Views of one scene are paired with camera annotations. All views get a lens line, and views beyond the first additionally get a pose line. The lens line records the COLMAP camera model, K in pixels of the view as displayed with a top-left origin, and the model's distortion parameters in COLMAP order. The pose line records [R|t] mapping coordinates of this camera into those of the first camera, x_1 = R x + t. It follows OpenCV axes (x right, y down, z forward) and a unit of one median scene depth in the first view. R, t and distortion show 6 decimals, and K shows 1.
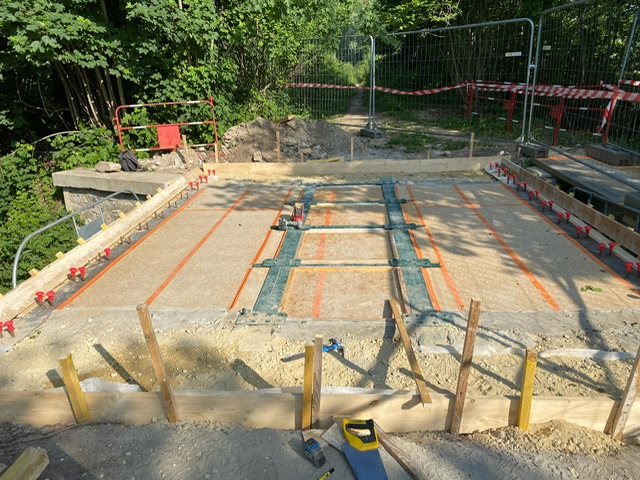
lens RADIAL K [[484.7, 0, 321.9], [0, 484.7, 238.6], [0, 0, 1]] dist [-0.024204, 0.026435]
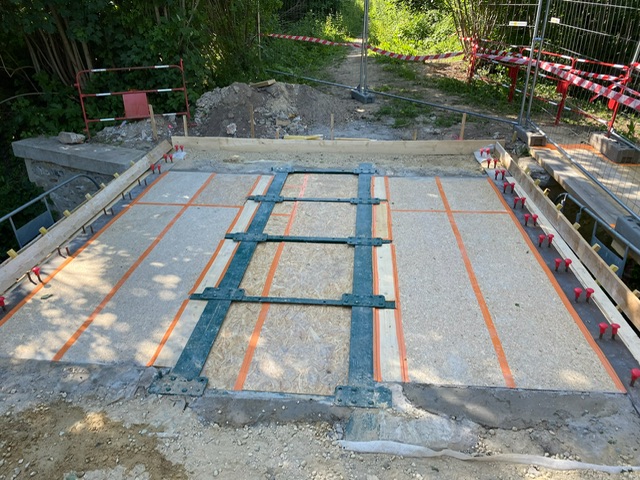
lens RADIAL K [[484.7, 0, 318.3], [0, 484.7, 241.6], [0, 0, 1]] dist [-0.024204, 0.026435]
pose [[0.999337, 0.032460, -0.016502, 0.057629], [-0.029858, 0.989853, 0.138921, -0.094584], [0.020844, -0.138337, 0.990166, 0.061649]]
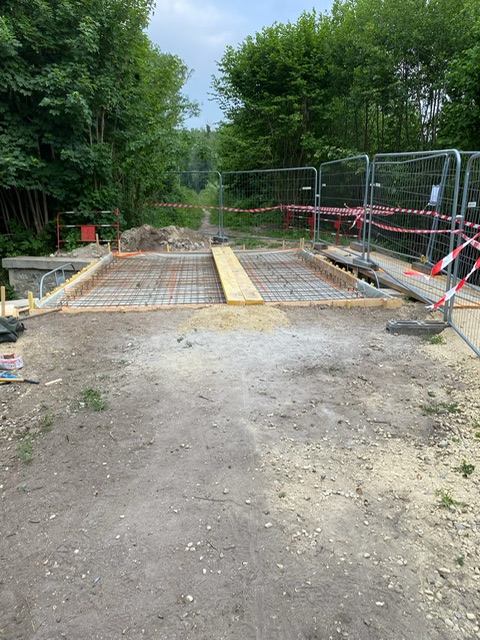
lens RADIAL K [[484.7, 0, 243.9], [0, 484.7, 318.7], [0, 0, 1]] dist [-0.024204, 0.026435]
pose [[0.987394, -0.010333, 0.157941, -0.076119], [0.024802, 0.995641, -0.089916, 0.194090], [-0.156324, 0.092699, 0.983346, -0.521840]]
